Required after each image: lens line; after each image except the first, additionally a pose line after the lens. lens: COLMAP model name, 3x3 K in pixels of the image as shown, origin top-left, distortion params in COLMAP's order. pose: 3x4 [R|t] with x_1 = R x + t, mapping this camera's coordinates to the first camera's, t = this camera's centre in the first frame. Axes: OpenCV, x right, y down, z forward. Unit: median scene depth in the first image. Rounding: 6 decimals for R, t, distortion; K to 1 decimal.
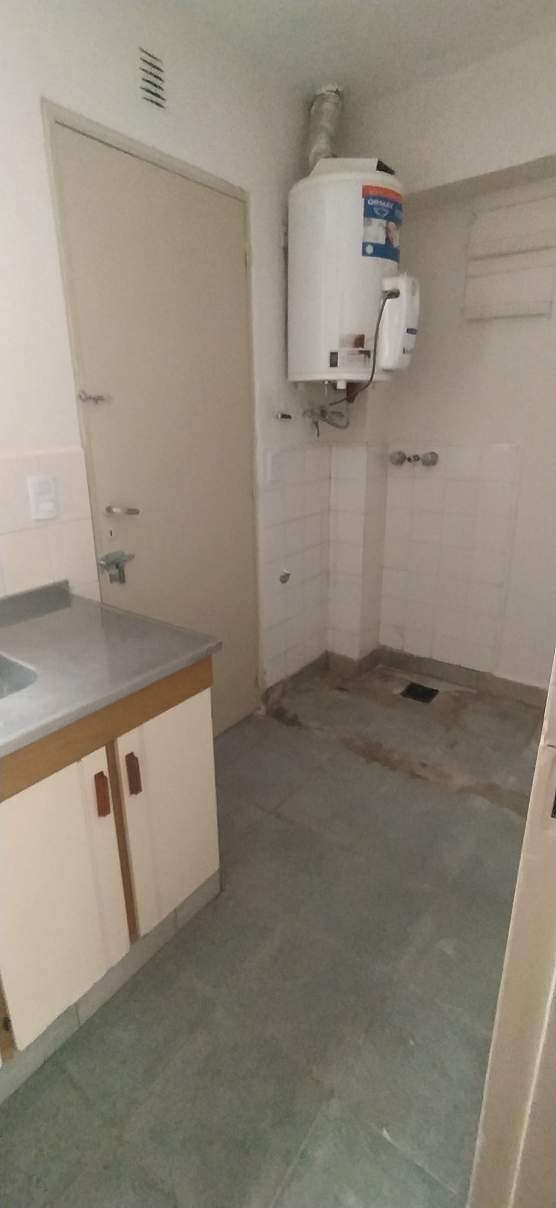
lens RADIAL K [[615.0, 0, 282.2], [0, 615.0, 607.0], [0, 0, 1]] dist [-0.001008, 0.040613]
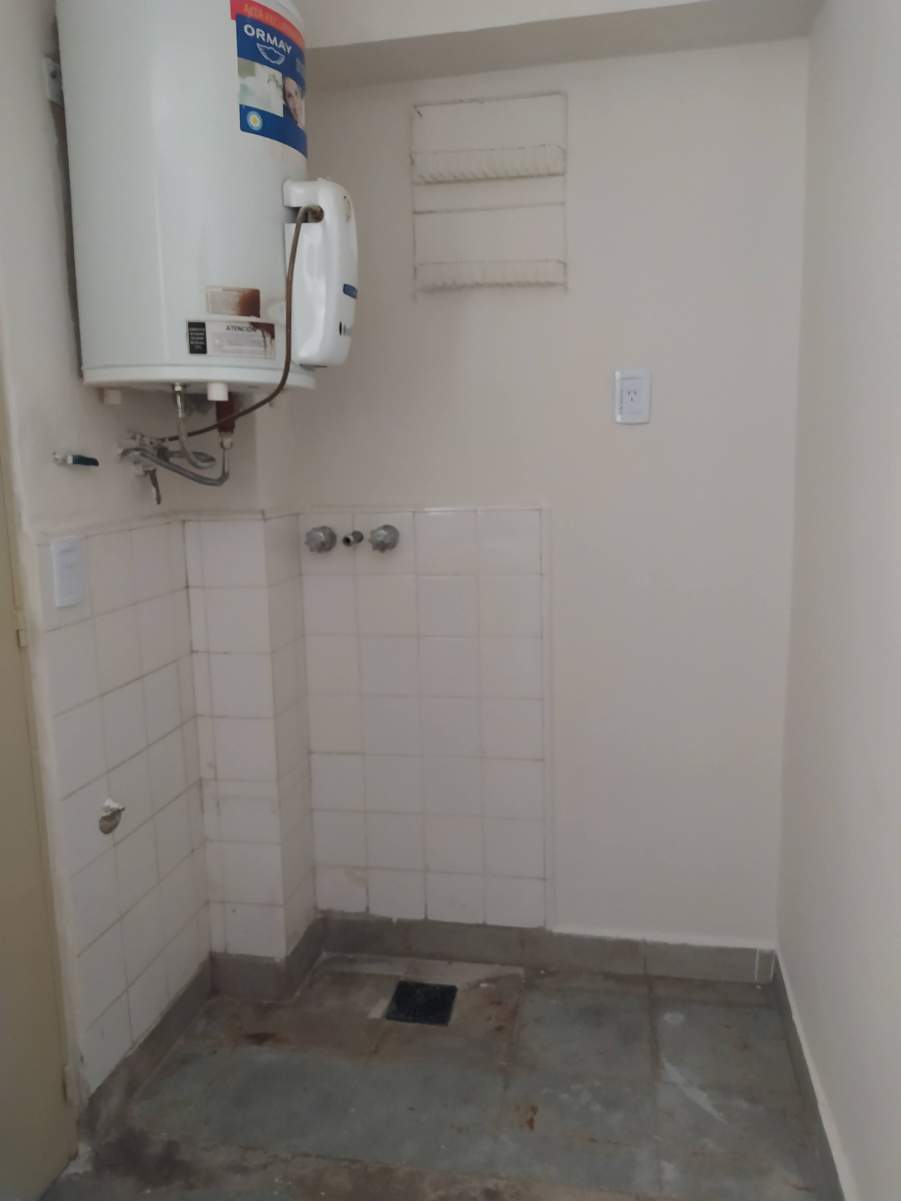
lens RADIAL K [[906.2, 0, 450.5], [0, 906.2, 600.5], [0, 0, 1]] dist [0.078149, -0.116072]
pose [[0.896343, -0.080309, 0.436028, -0.052214], [0.150073, 0.980362, -0.127940, -0.083098], [-0.417190, 0.180115, 0.890792, 0.306063]]
